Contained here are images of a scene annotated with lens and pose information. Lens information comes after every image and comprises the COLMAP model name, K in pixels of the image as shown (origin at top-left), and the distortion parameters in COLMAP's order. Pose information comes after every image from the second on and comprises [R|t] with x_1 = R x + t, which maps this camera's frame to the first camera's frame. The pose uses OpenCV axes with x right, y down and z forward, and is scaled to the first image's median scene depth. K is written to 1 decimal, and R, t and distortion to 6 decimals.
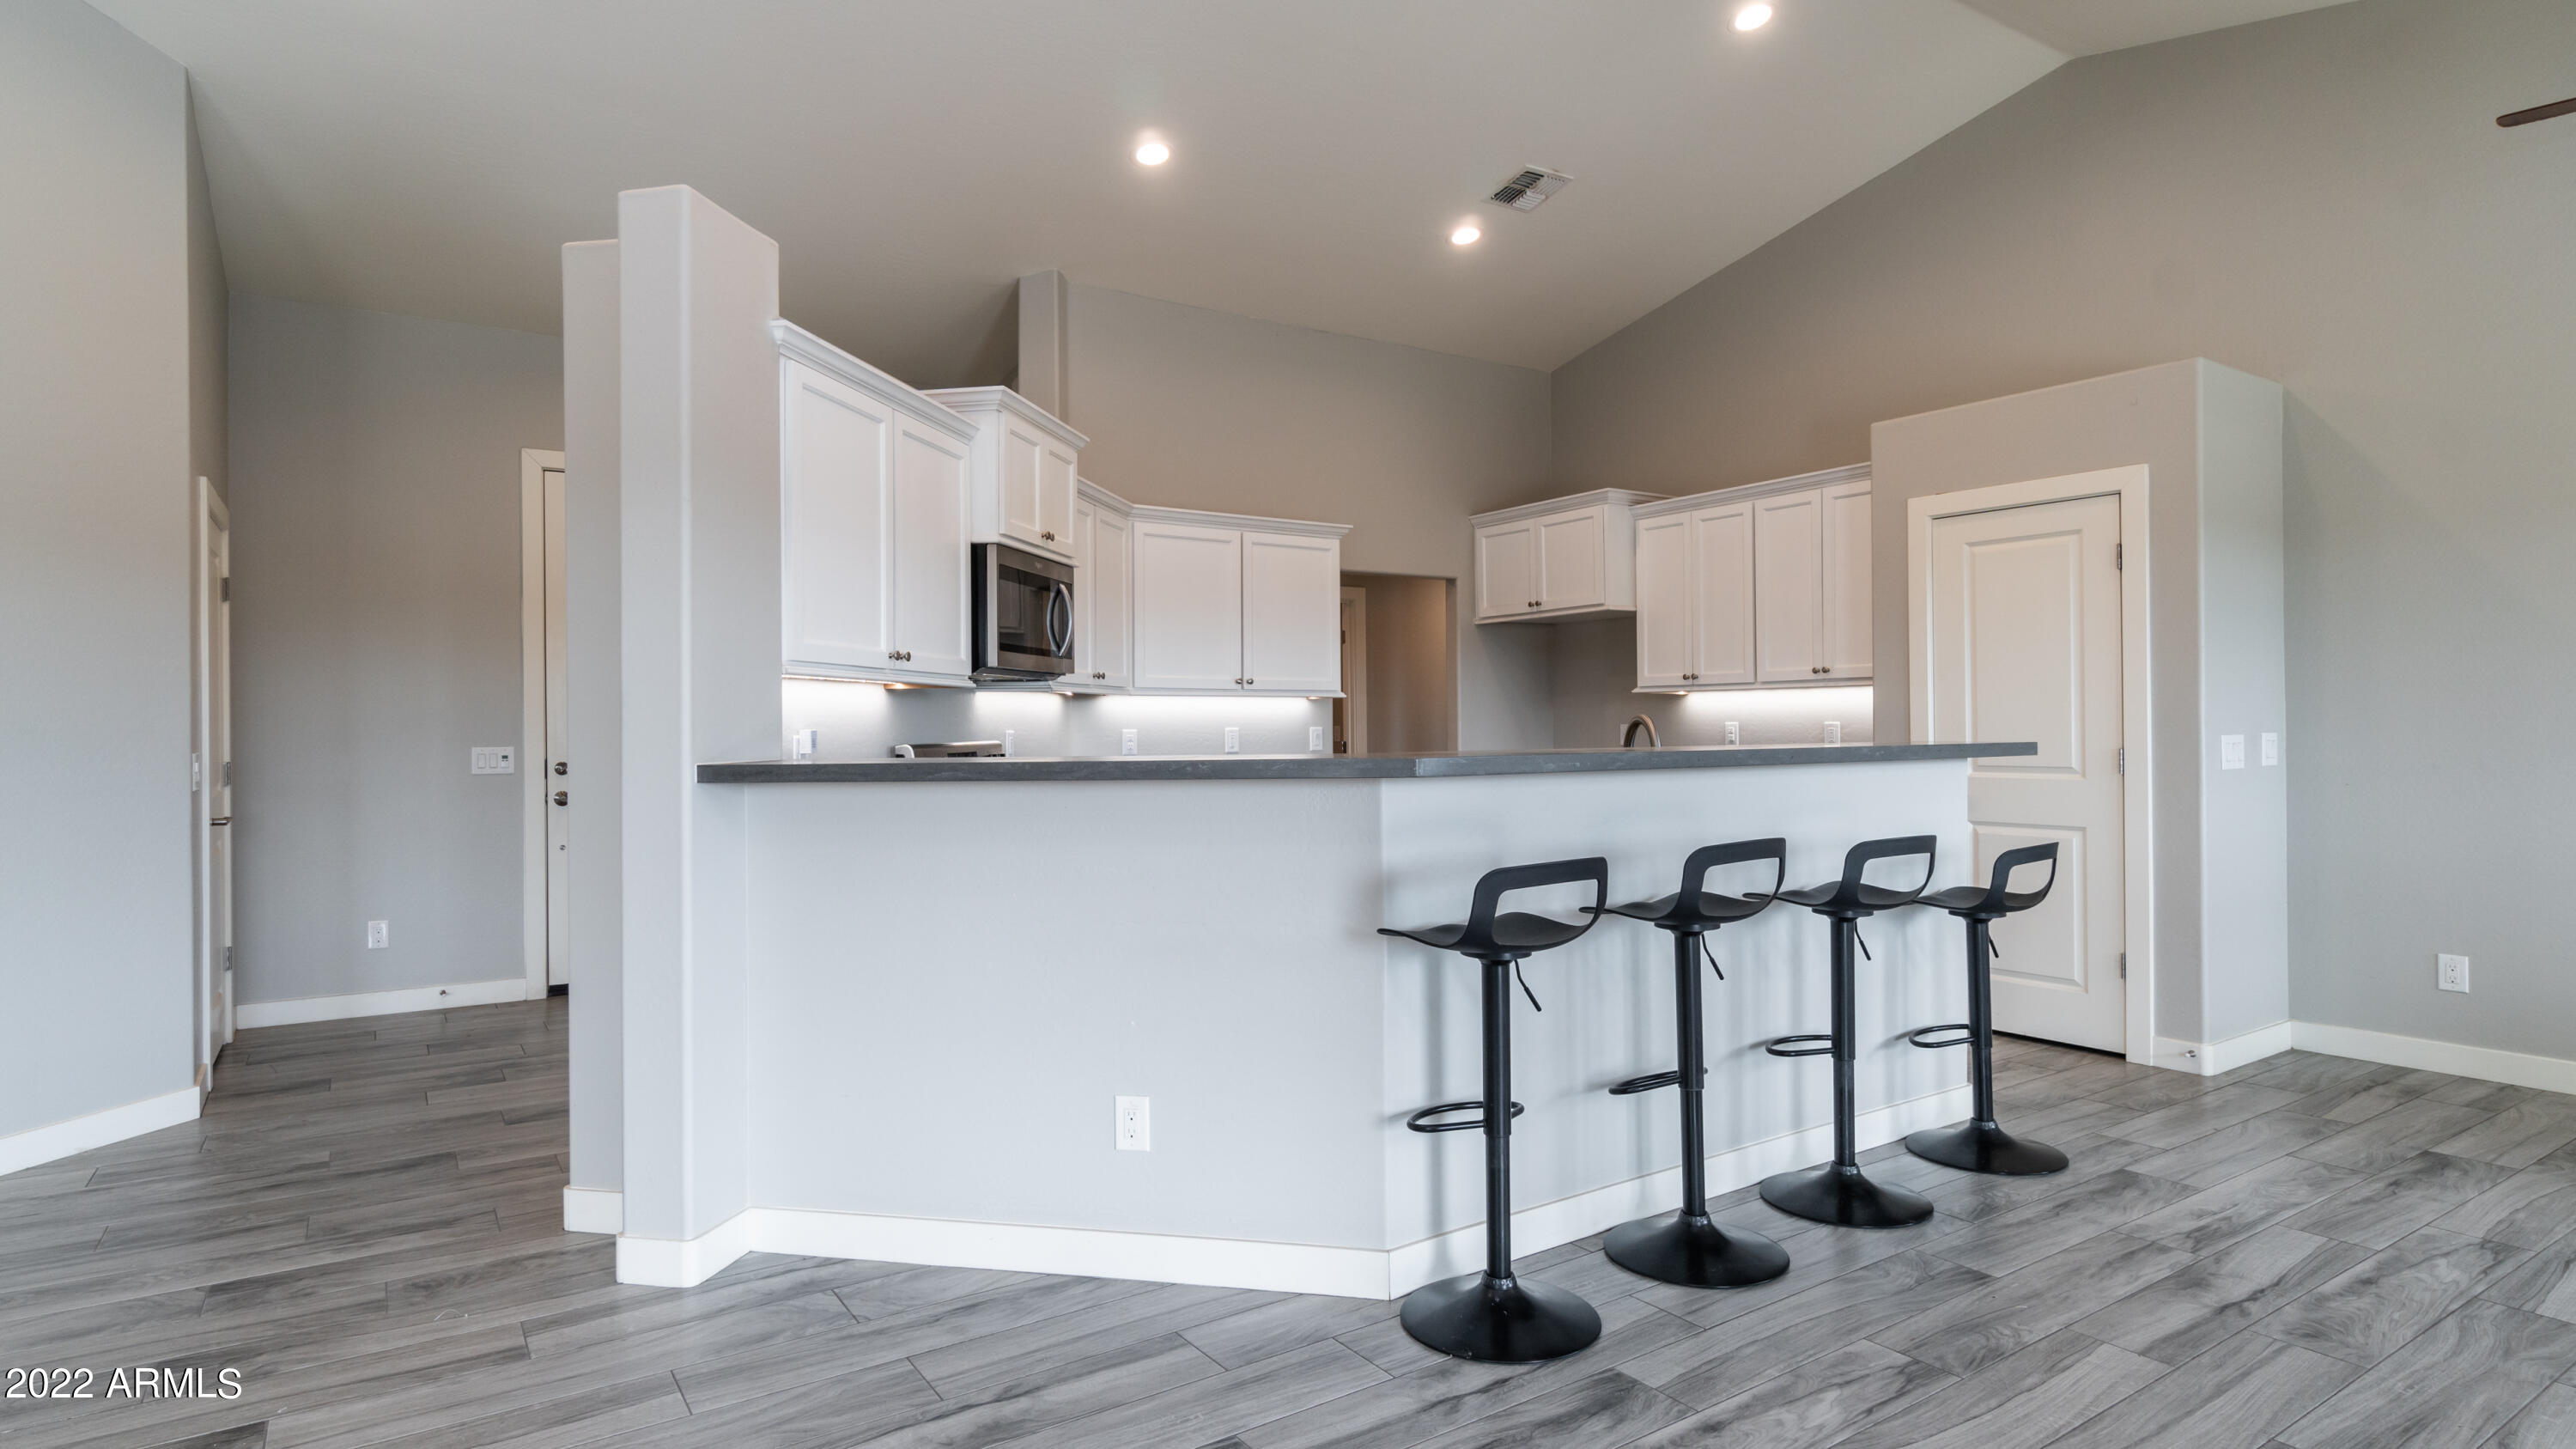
lens RADIAL K [[1363.8, 0, 1274.7], [0, 1363.8, 714.5], [0, 0, 1]] dist [-0.005270, 0.005433]
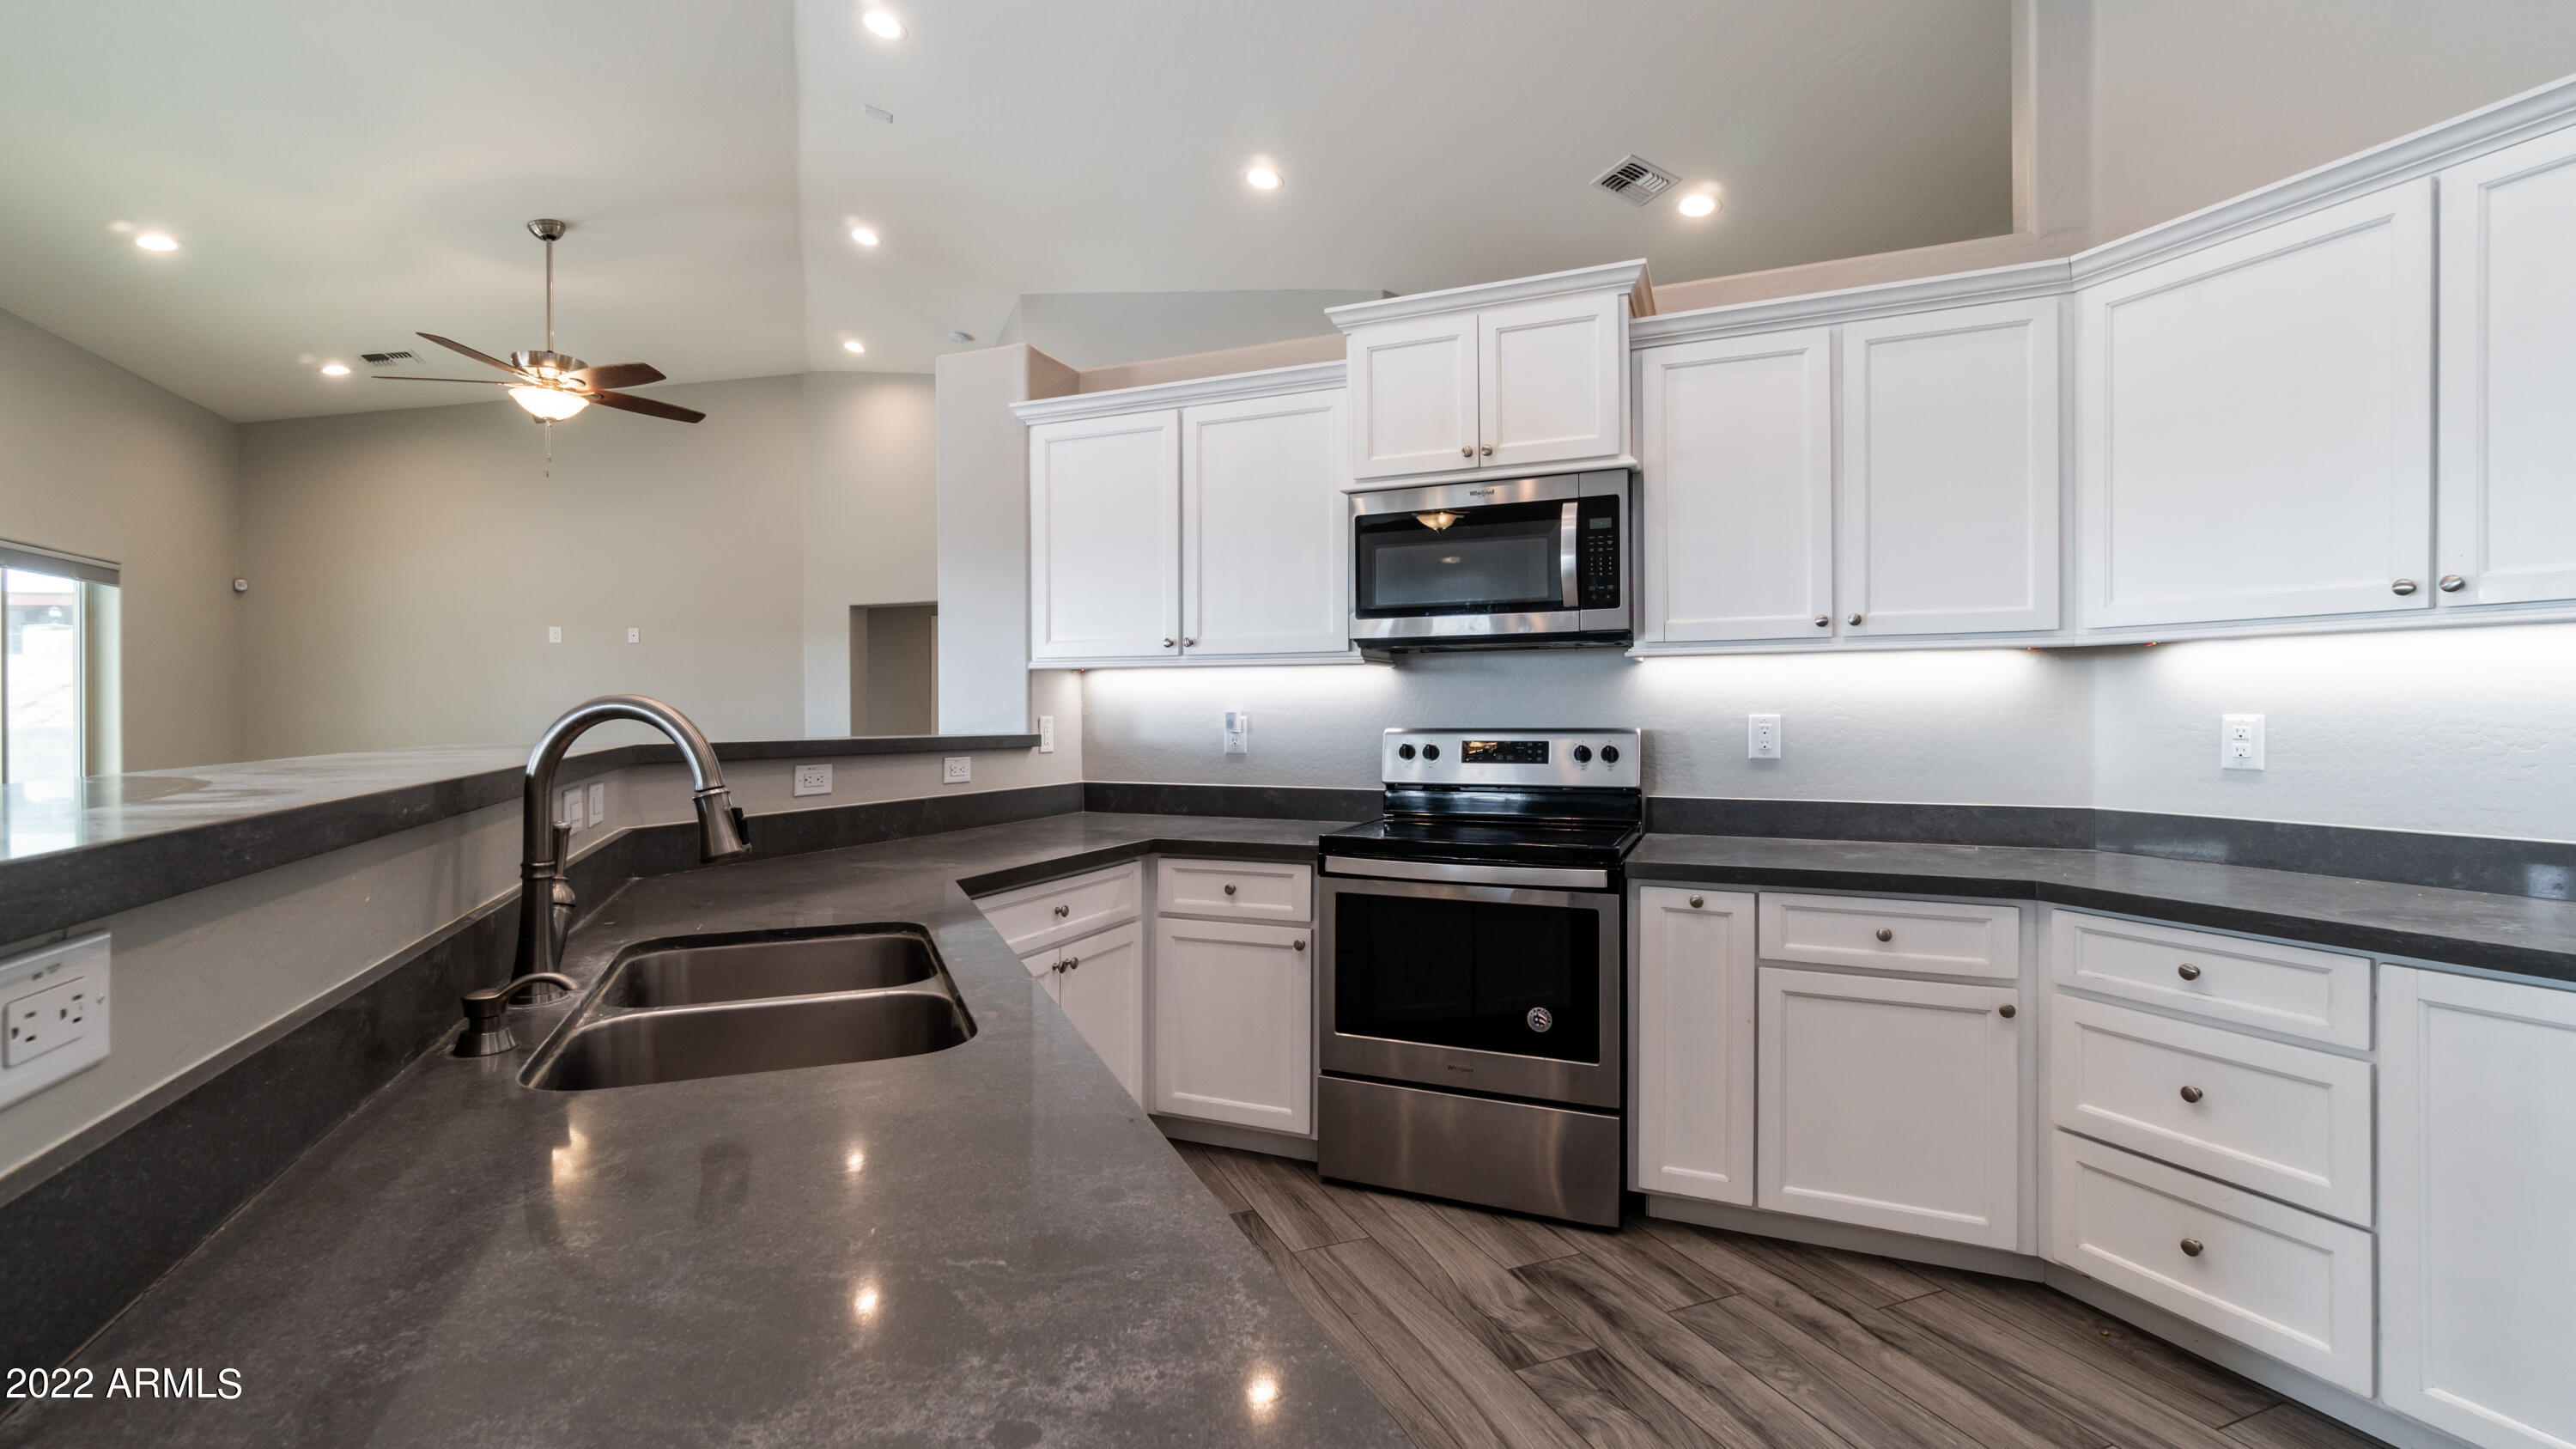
lens RADIAL K [[1106.4, 0, 1261.3], [0, 1106.4, 709.3], [0, 0, 1]] dist [-0.005332, 0.000441]
pose [[-0.214655, 0.007254, -0.976663, 0.466030], [0.014688, 0.999883, 0.004198, 0.004388], [0.976579, -0.013444, -0.214737, 1.059642]]
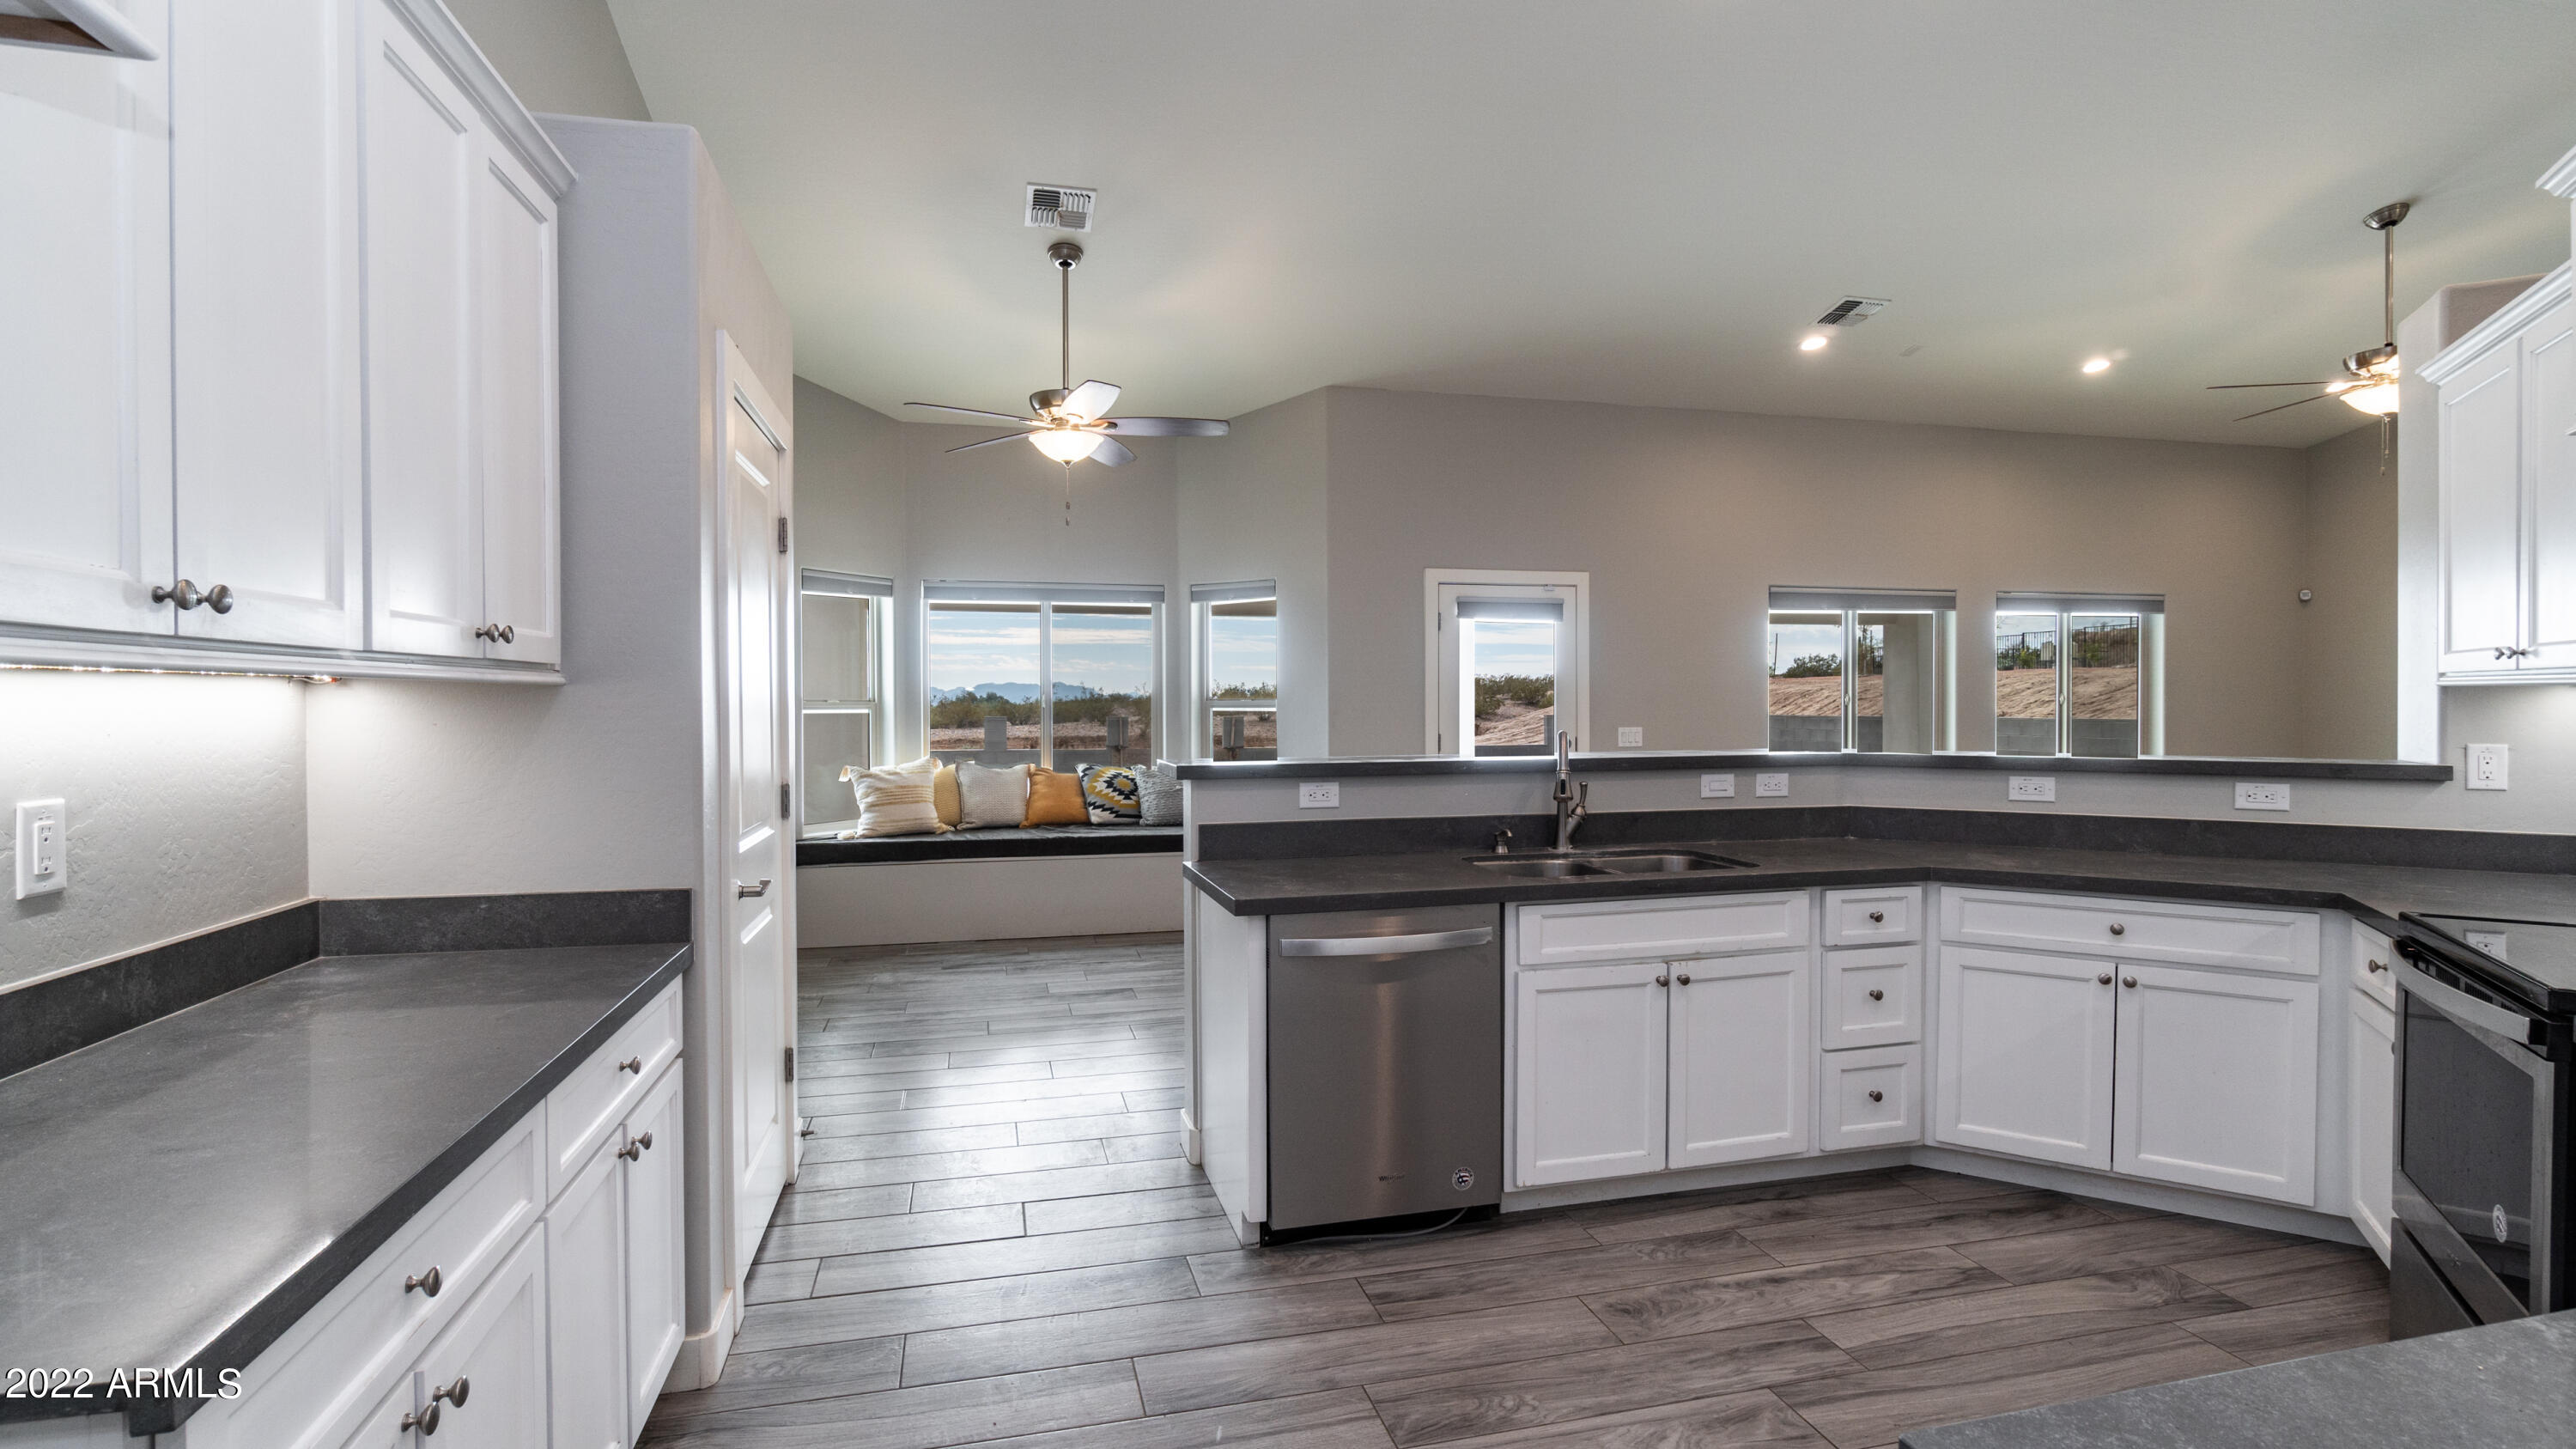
lens RADIAL K [[1167.1, 0, 1273.8], [0, 1167.1, 718.5], [0, 0, 1]] dist [-0.004899, 0.000485]
pose [[-0.940304, 0.007195, 0.340261, 0.144502], [0.008525, 0.999961, 0.002413, -0.011453], [-0.340230, 0.005169, -0.940328, 1.597414]]
